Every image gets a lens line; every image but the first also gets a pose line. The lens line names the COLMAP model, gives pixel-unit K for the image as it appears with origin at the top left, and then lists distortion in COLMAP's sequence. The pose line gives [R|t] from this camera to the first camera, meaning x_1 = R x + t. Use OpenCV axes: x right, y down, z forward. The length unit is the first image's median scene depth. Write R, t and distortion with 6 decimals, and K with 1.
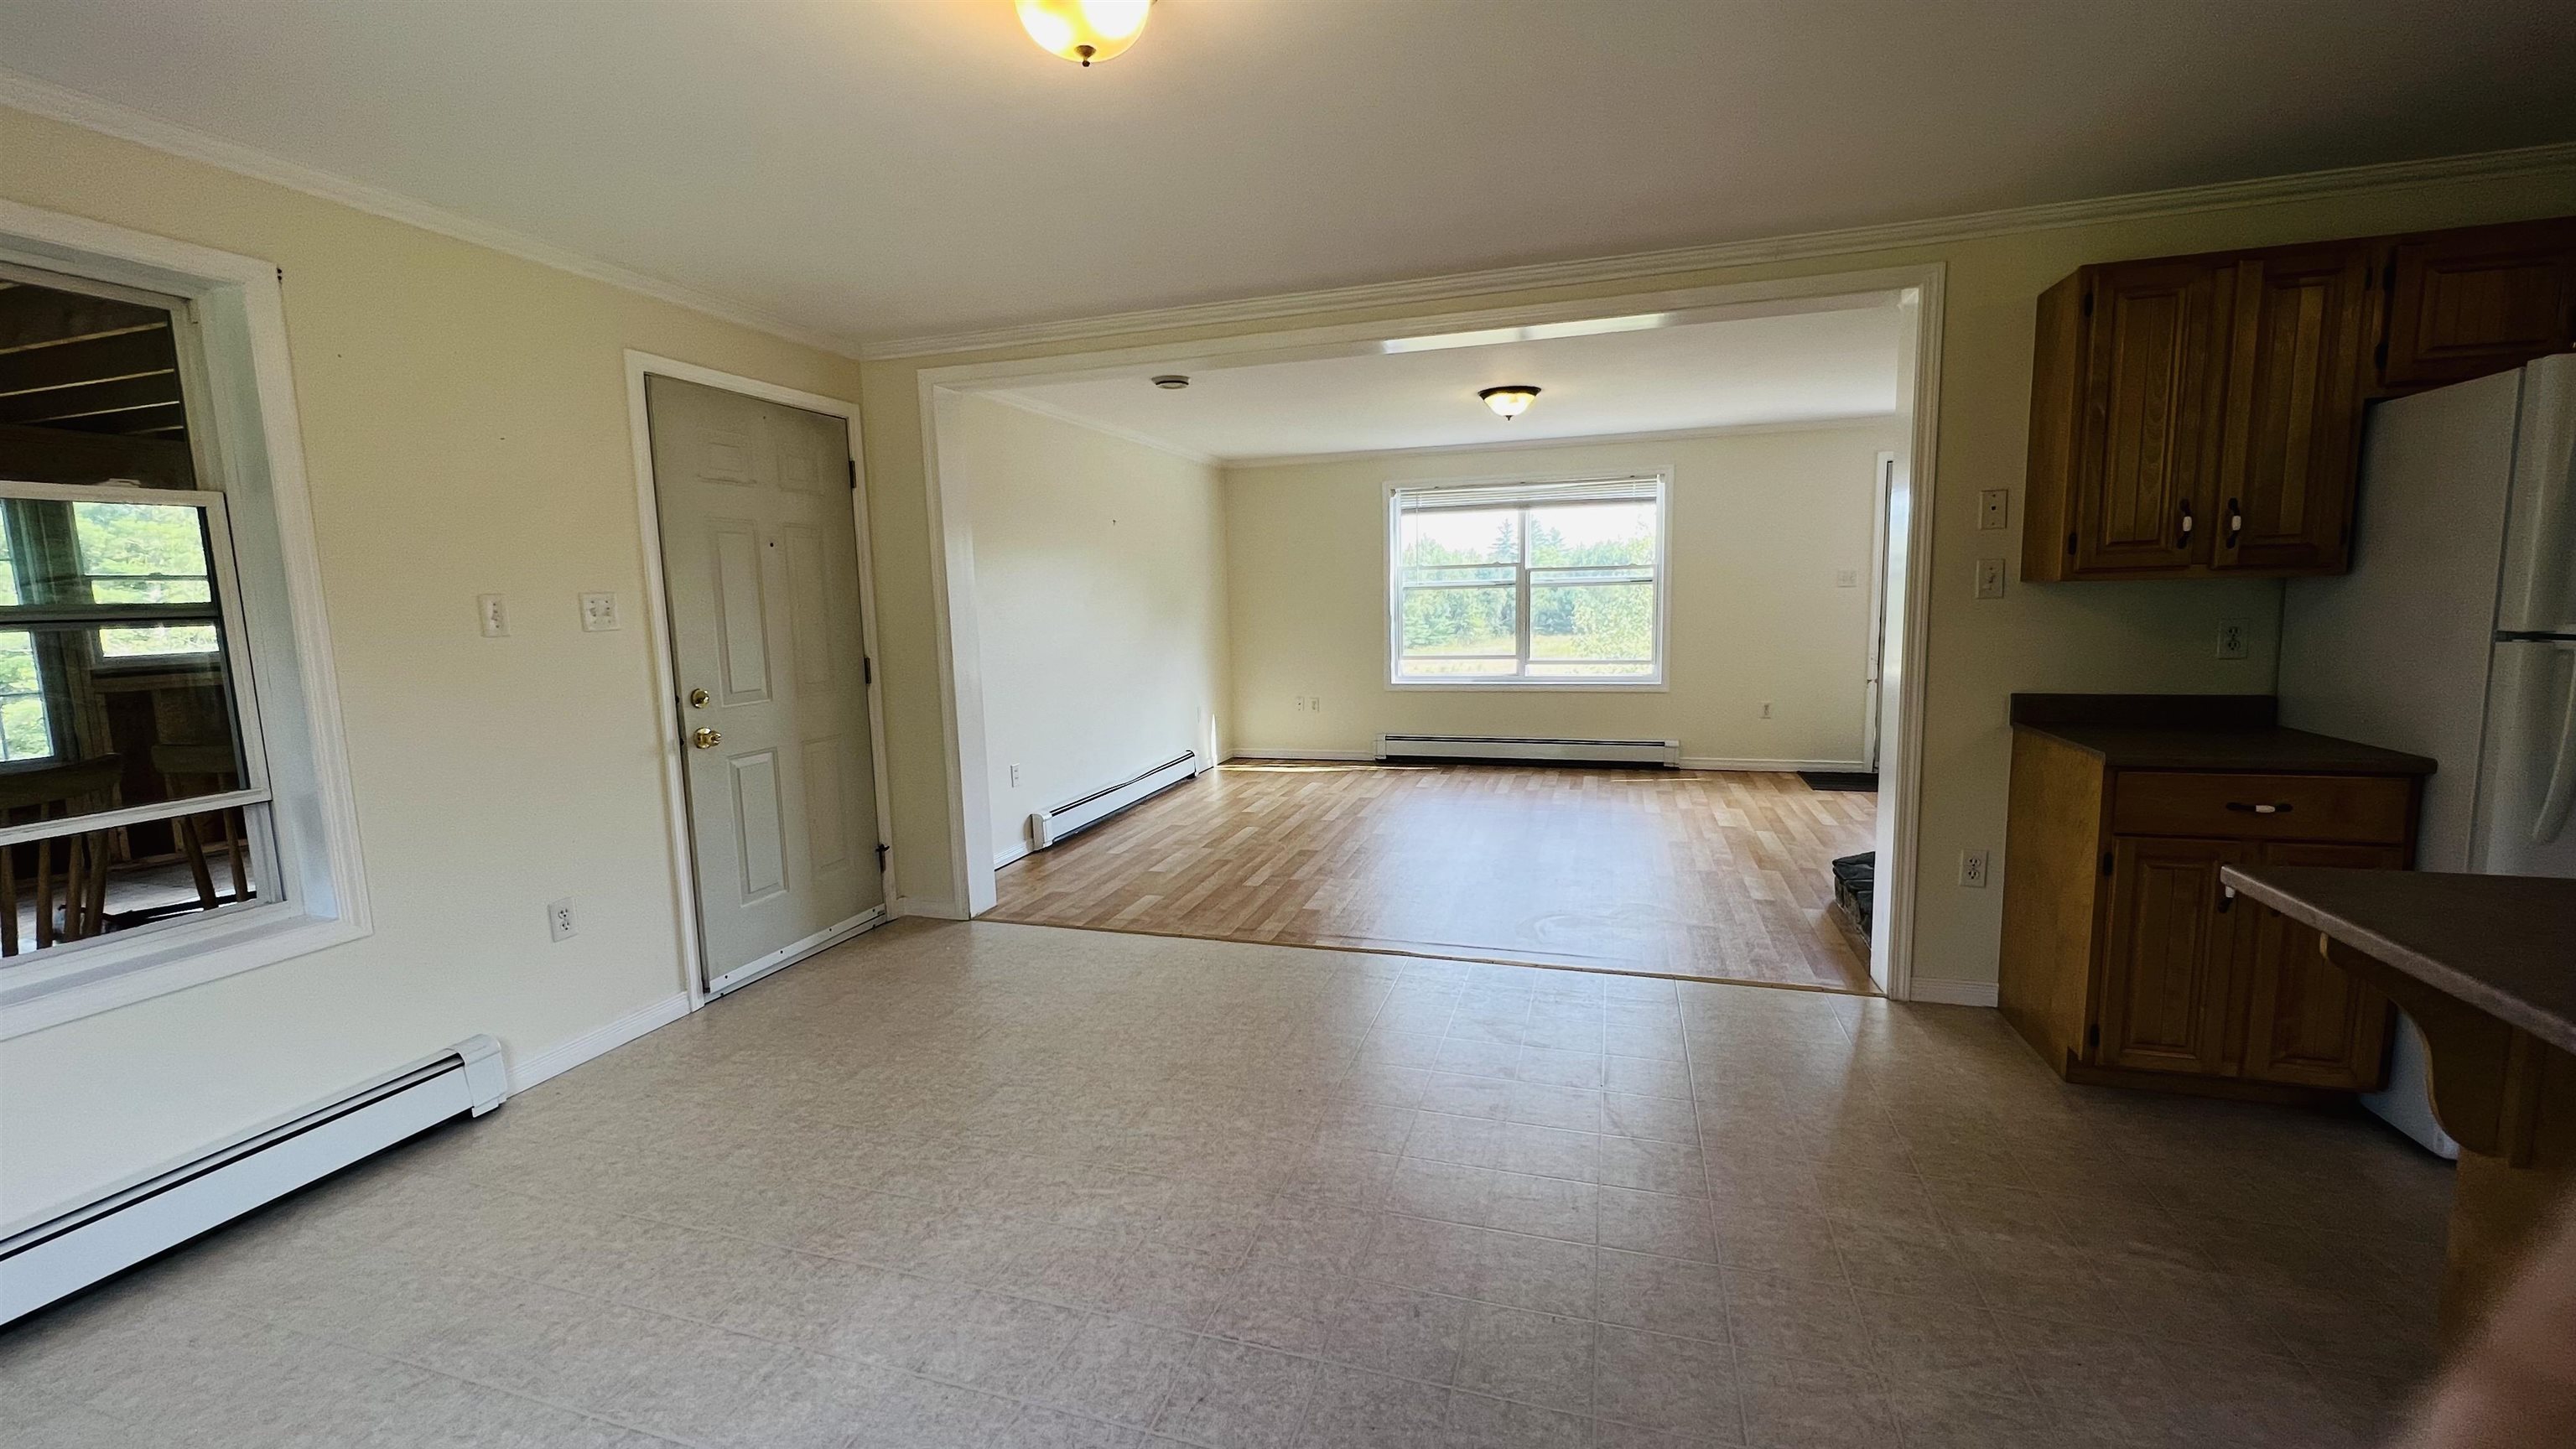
lens RADIAL K [[1025.1, 0, 1288.7], [0, 1025.1, 724.4], [0, 0, 1]] dist [-0.001325, 0.000186]
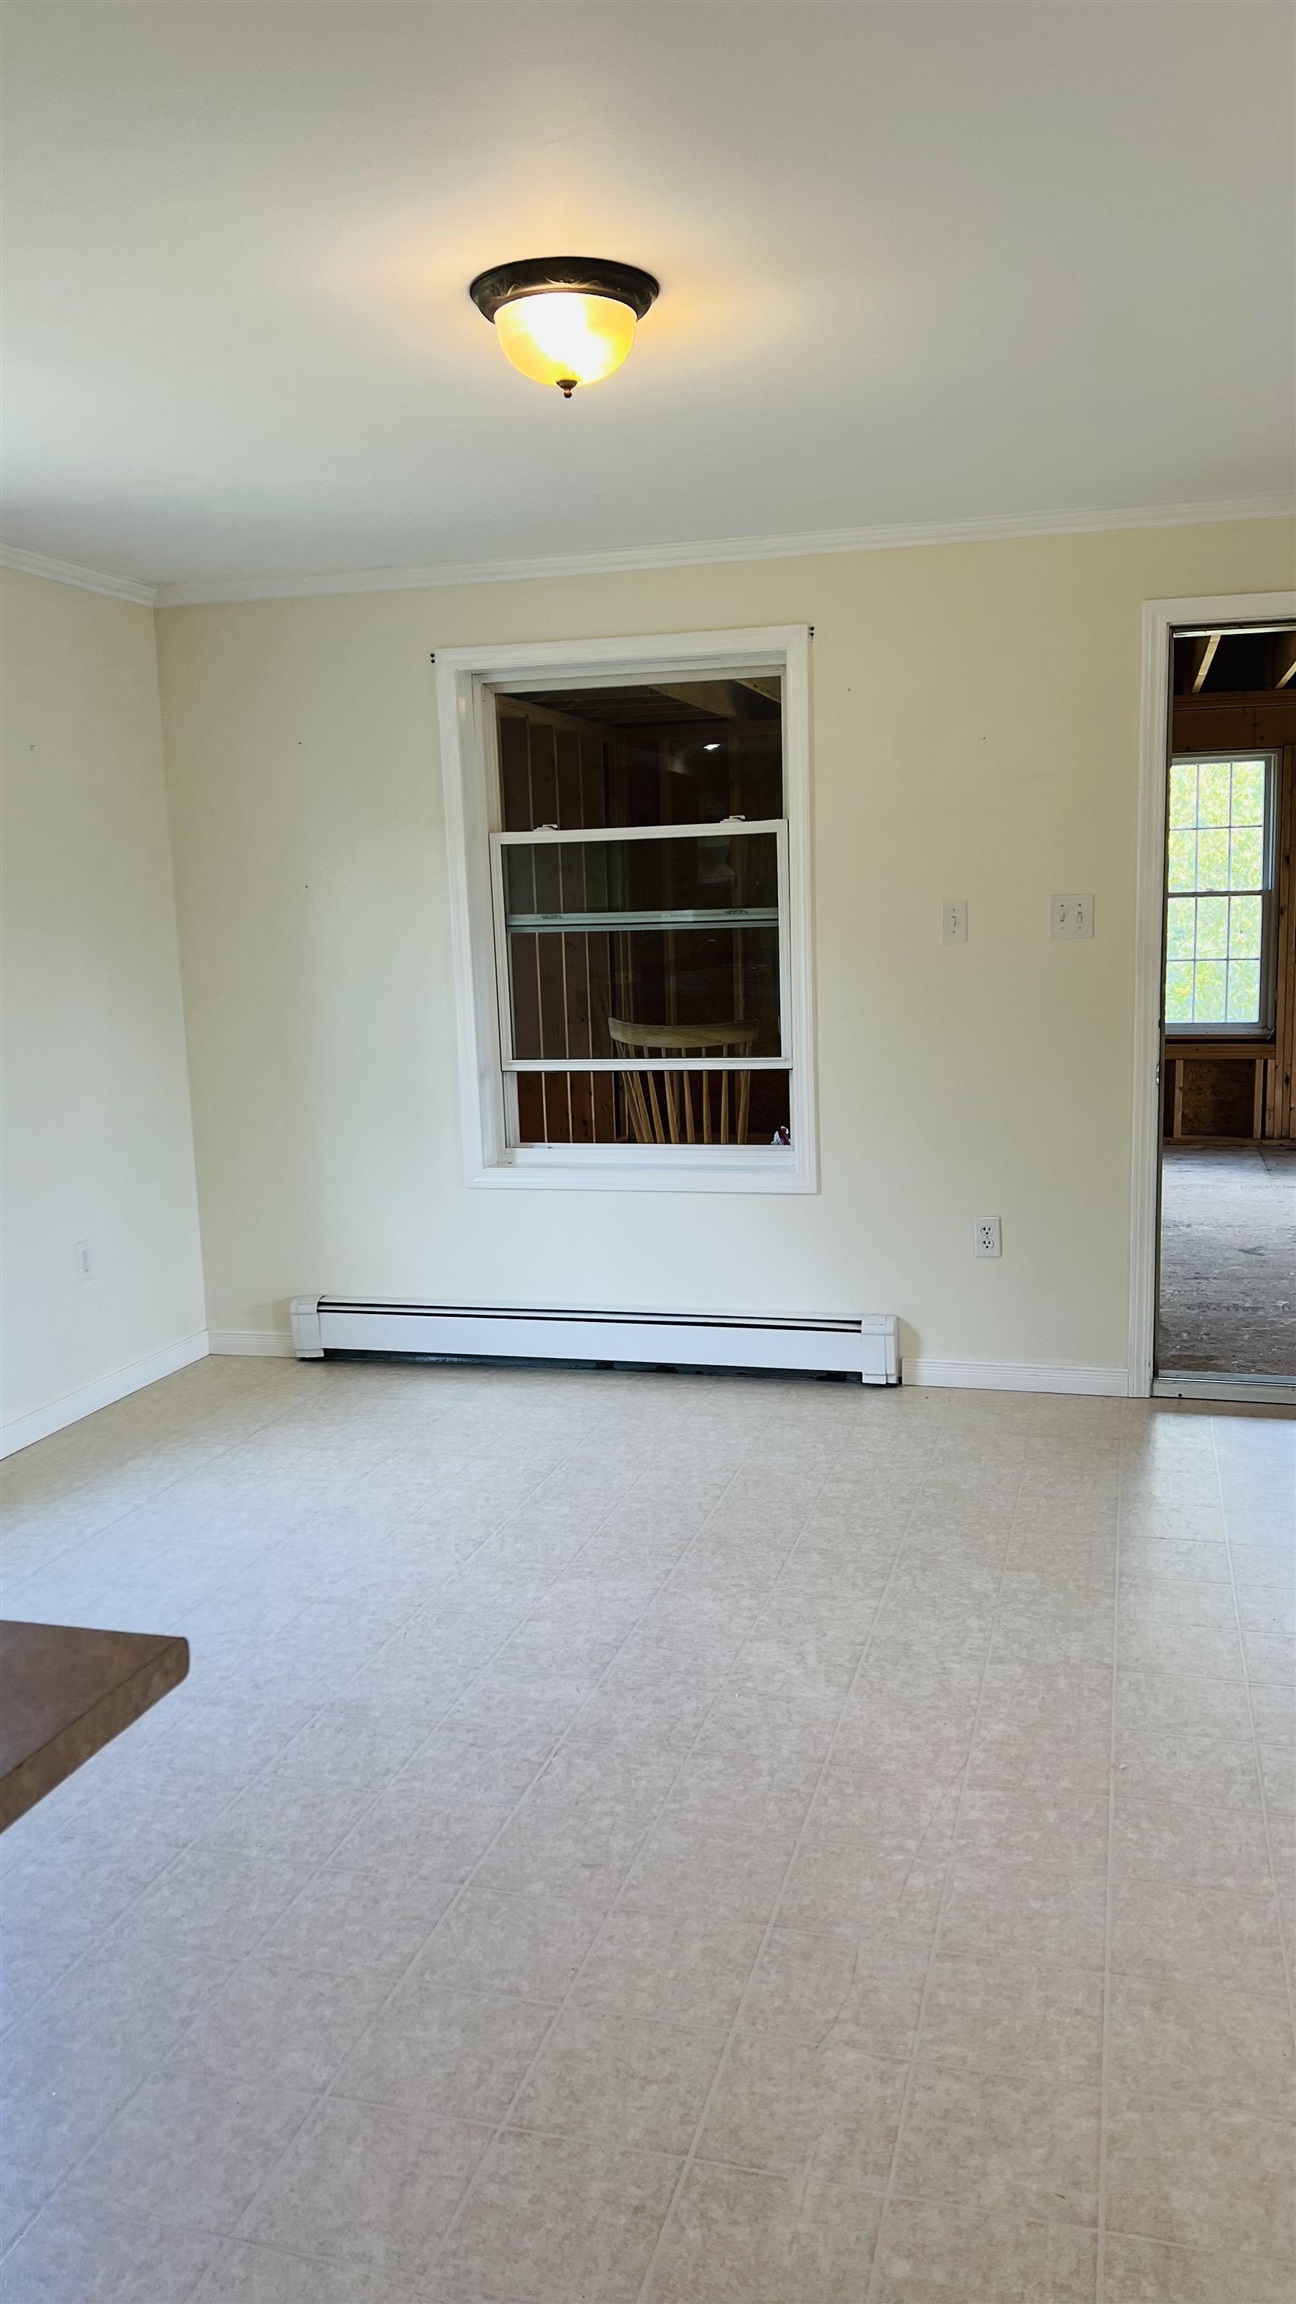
lens RADIAL K [[1722.2, 0, 651.0], [0, 1722.2, 1163.7], [0, 0, 1]] dist [0.056854, -0.062145]
pose [[0.043275, 0.179996, -0.982715, 1.129234], [-0.104328, 0.979073, 0.174735, -0.166679], [0.993601, 0.094963, 0.061148, 0.761794]]
